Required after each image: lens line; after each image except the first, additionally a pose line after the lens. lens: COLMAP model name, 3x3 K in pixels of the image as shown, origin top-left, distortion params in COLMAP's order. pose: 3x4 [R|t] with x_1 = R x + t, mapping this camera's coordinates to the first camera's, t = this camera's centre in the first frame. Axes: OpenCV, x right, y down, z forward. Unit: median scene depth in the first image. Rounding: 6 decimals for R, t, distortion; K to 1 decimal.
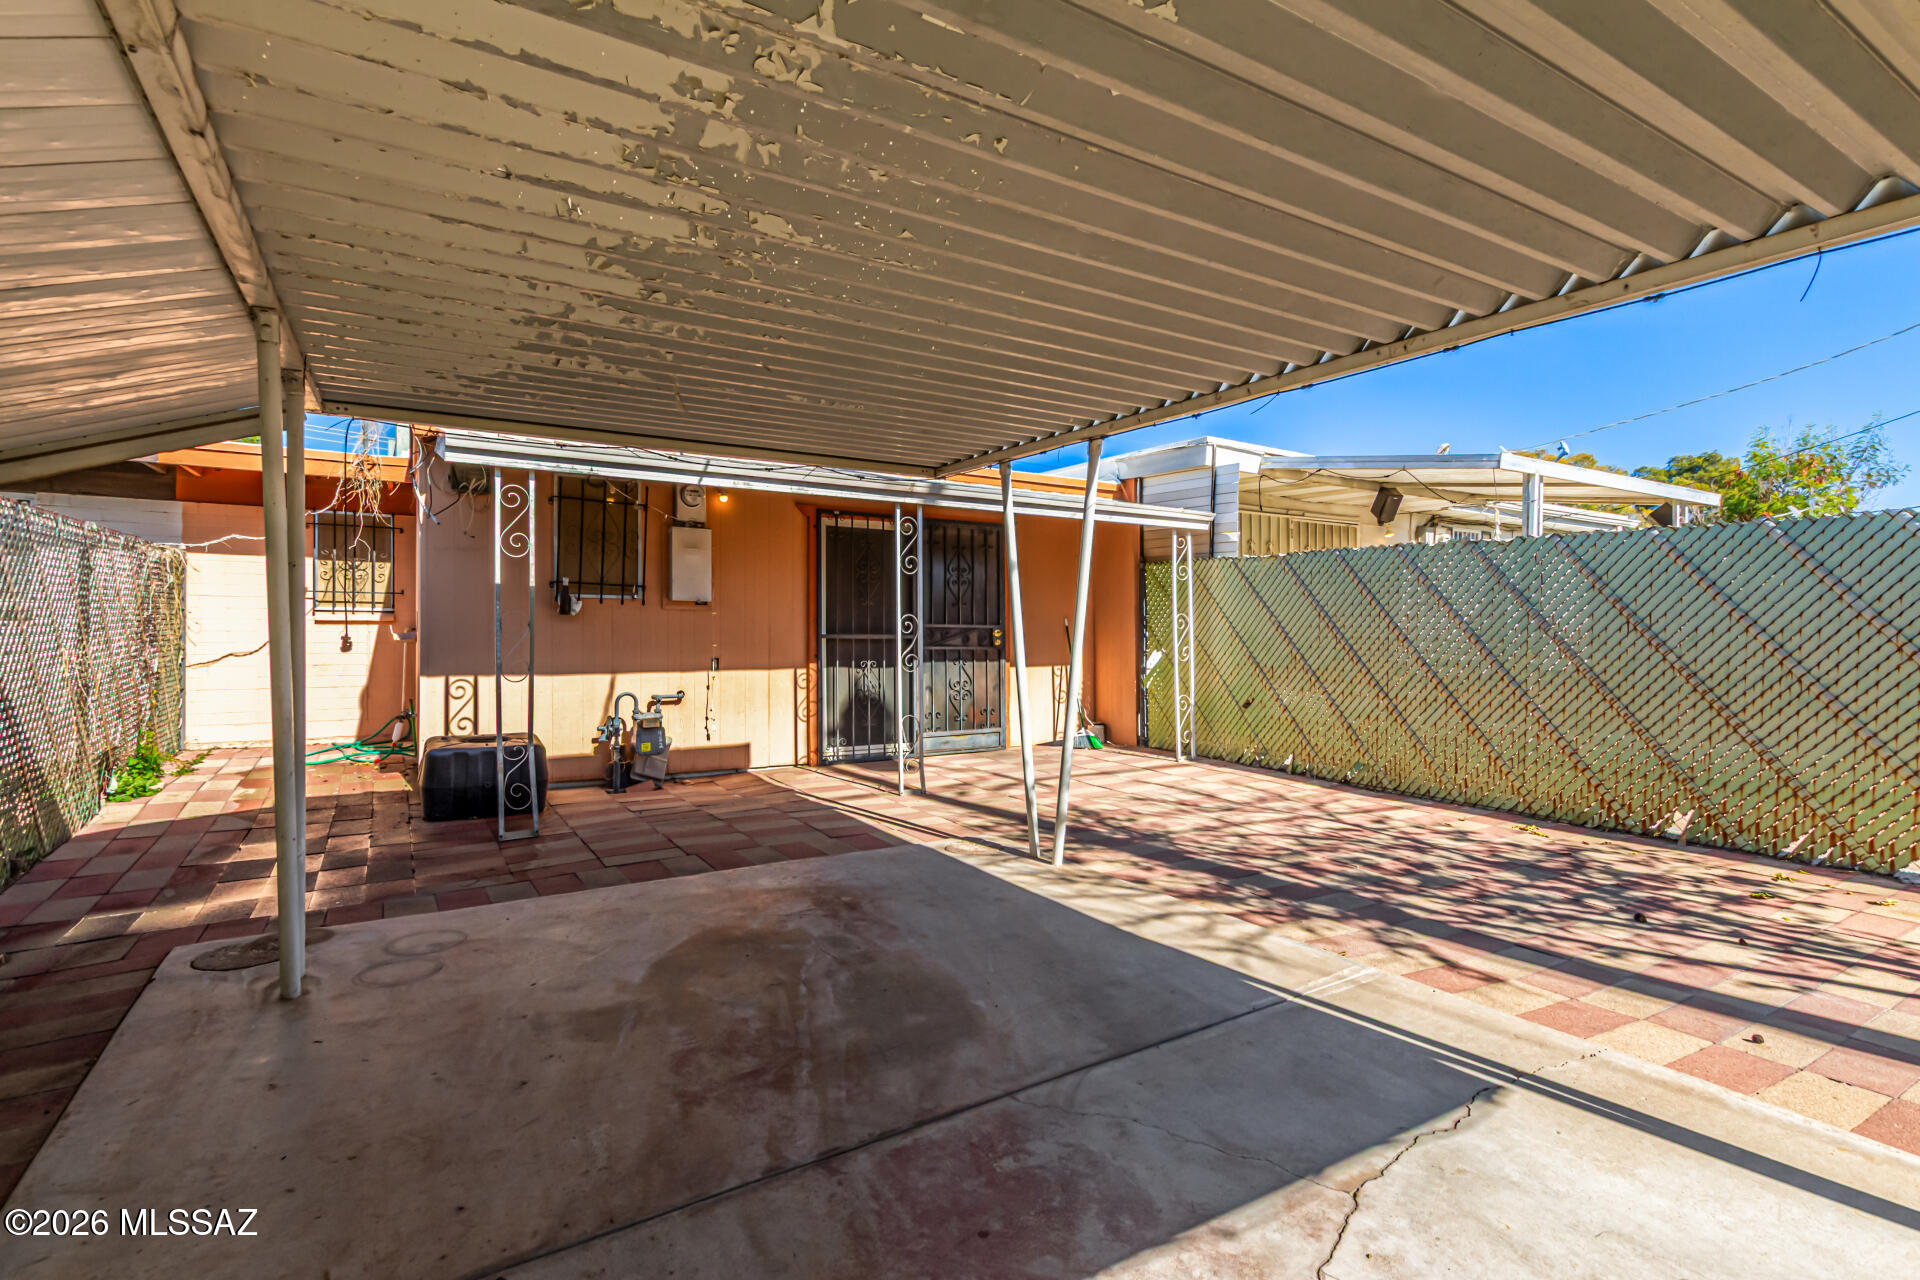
lens RADIAL K [[945.0, 0, 968.5], [0, 945.0, 630.2], [0, 0, 1]] dist [0.019377, -0.000680]
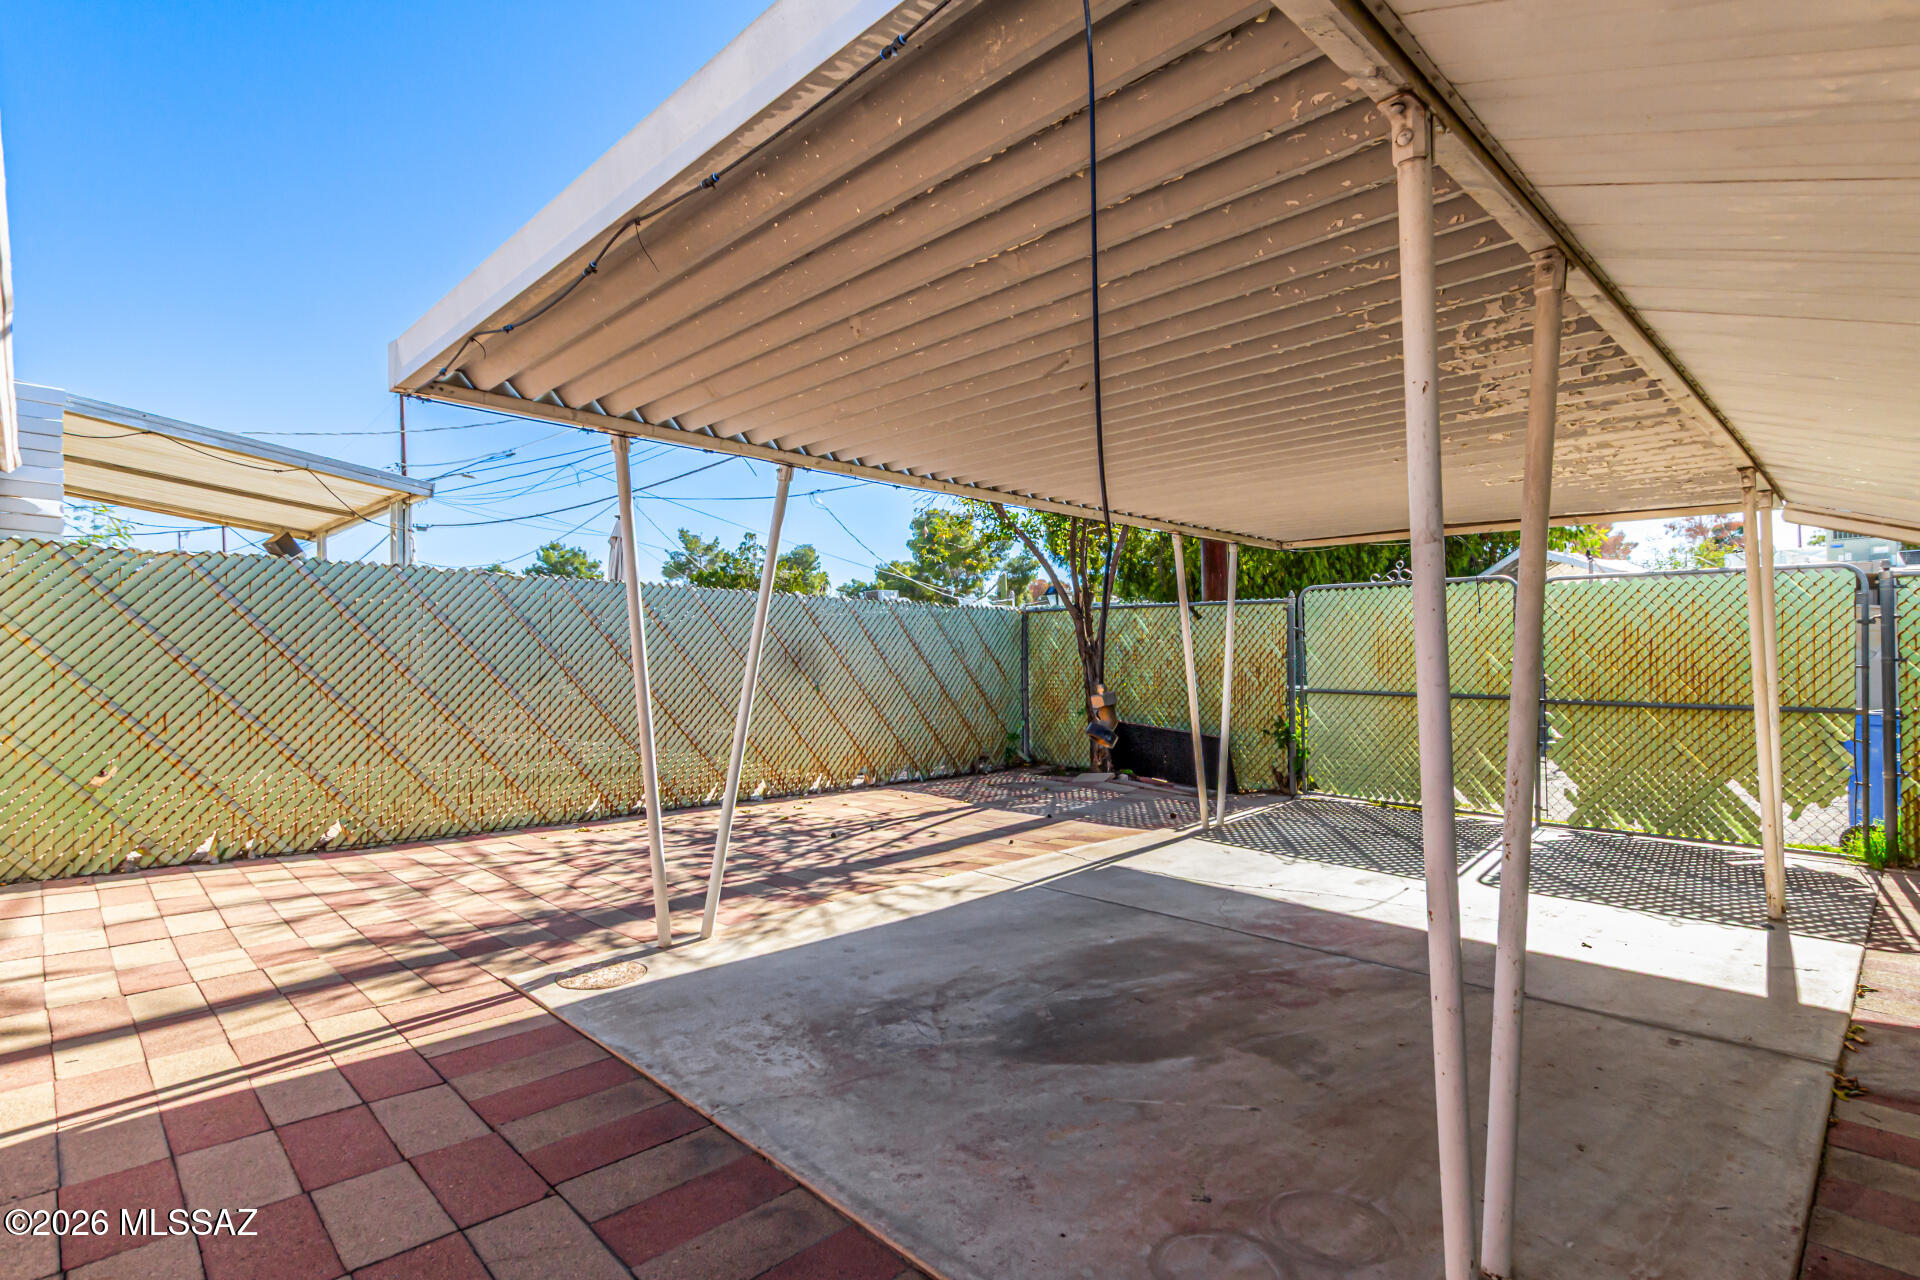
lens RADIAL K [[945.0, 0, 1008.1], [0, 945.0, 667.0], [0, 0, 1]] dist [0.019377, -0.000680]
pose [[-0.254857, -0.011785, 0.966907, -1.069293], [0.002835, 0.999912, 0.012935, -0.006929], [-0.966975, 0.006038, -0.254801, 1.281822]]
